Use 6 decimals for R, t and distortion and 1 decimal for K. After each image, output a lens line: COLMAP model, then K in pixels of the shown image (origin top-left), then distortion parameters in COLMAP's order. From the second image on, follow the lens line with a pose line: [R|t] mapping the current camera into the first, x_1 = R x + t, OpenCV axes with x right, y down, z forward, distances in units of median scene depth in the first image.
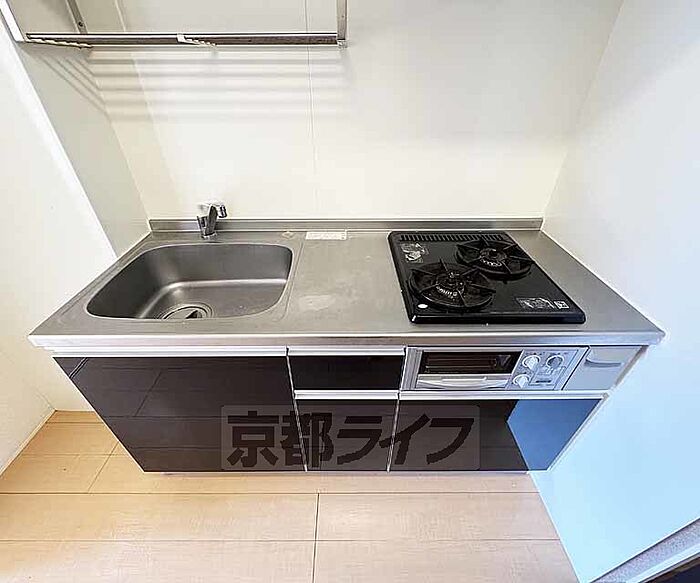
lens RADIAL K [[313.1, 0, 350.0], [0, 313.1, 291.5], [0, 0, 1]] dist [-0.001743, -0.000237]
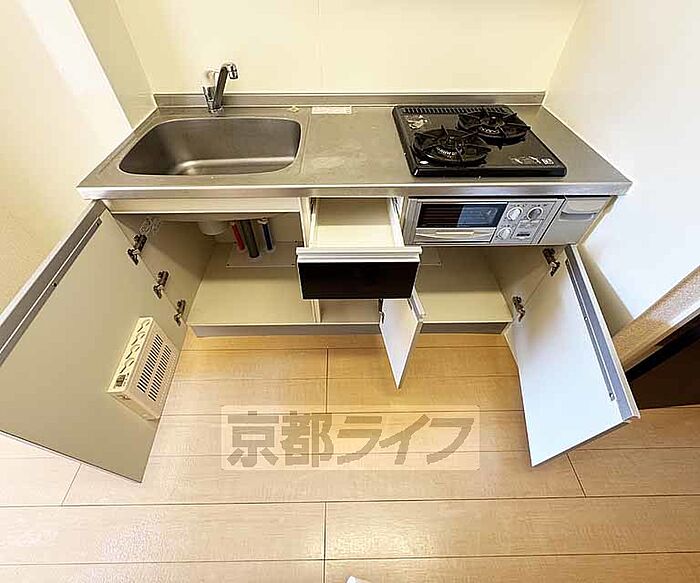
lens RADIAL K [[313.1, 0, 350.0], [0, 313.1, 291.5], [0, 0, 1]] dist [-0.001743, -0.000237]
pose [[0.999893, -0.008415, 0.011988, -0.039539], [0.005361, 0.971961, 0.235080, 0.183765], [-0.013630, -0.234990, 0.971902, -0.152264]]
